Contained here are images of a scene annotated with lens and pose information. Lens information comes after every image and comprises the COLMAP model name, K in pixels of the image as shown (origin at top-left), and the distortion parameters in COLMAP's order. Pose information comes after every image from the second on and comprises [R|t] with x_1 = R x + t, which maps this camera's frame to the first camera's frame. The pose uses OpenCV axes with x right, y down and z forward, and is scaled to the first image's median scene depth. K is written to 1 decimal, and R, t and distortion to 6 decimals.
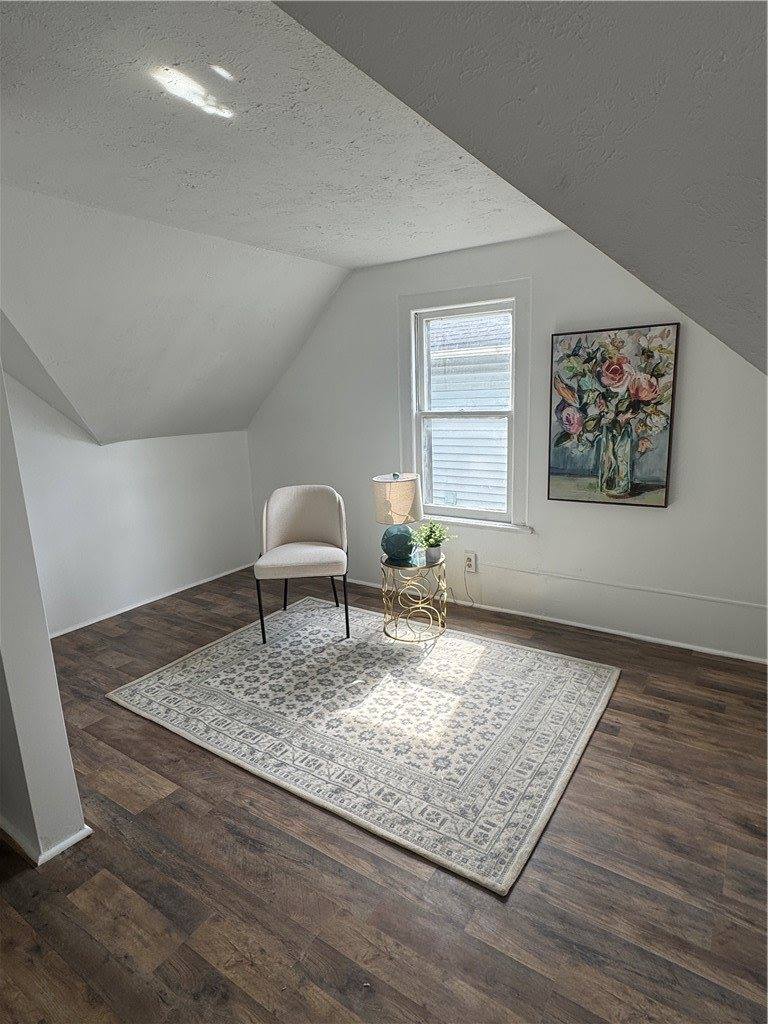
lens RADIAL K [[559.0, 0, 382.4], [0, 559.0, 512.5], [0, 0, 1]] dist [-0.009758, 0.005183]
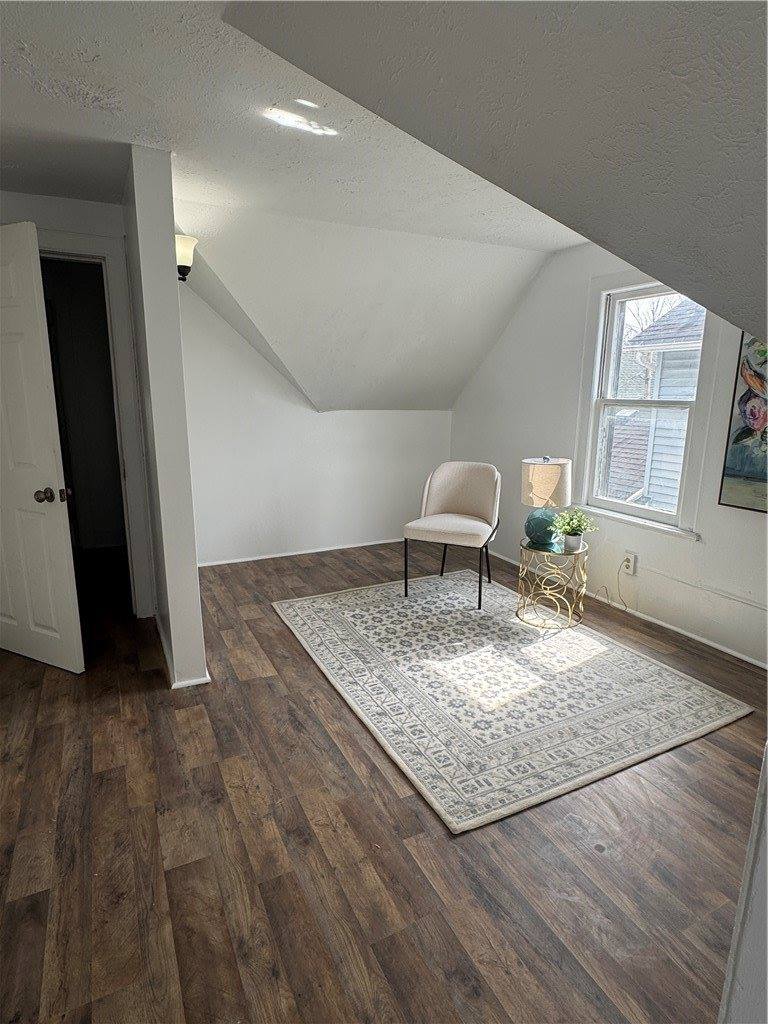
lens RADIAL K [[559.0, 0, 380.8], [0, 559.0, 513.3], [0, 0, 1]] dist [-0.009758, 0.005183]
pose [[0.871425, 0.148239, -0.467593, 0.270816], [-0.142386, 0.988643, 0.048068, 0.026205], [0.469408, 0.024692, 0.882636, -0.013674]]
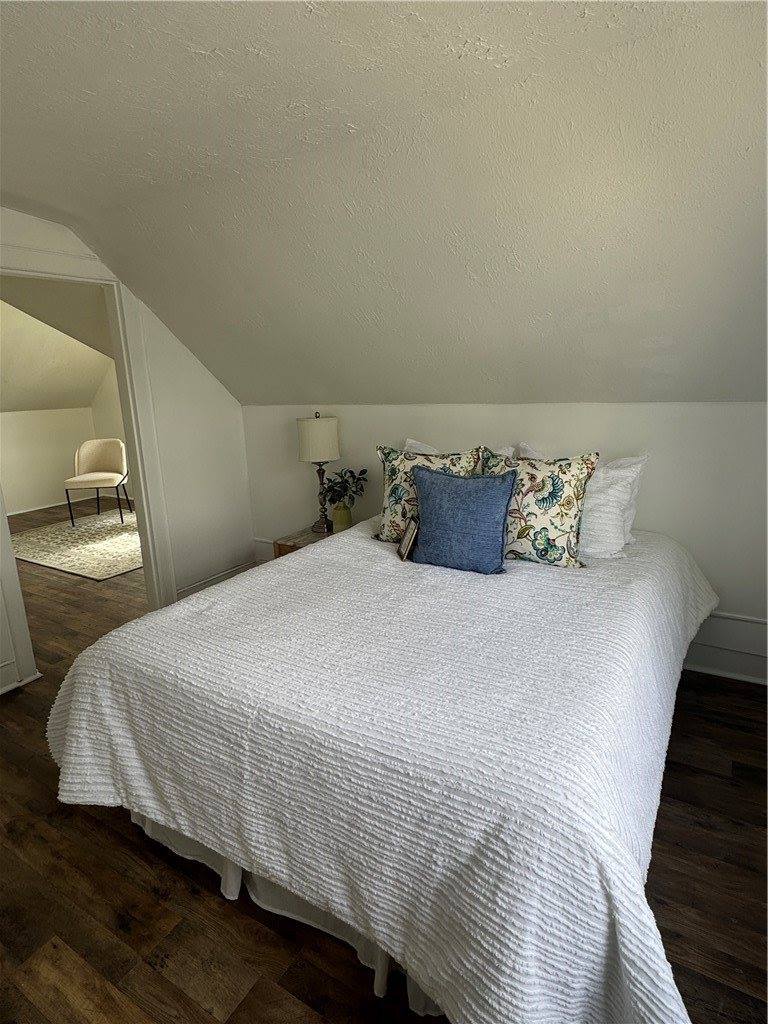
lens RADIAL K [[559.0, 0, 382.4], [0, 559.0, 511.3], [0, 0, 1]] dist [-0.009758, 0.005183]
pose [[0.998961, -0.004176, 0.045374, 0.767038], [0.003107, 0.999716, 0.023608, 0.164898], [-0.045460, -0.023442, 0.998691, -0.900671]]
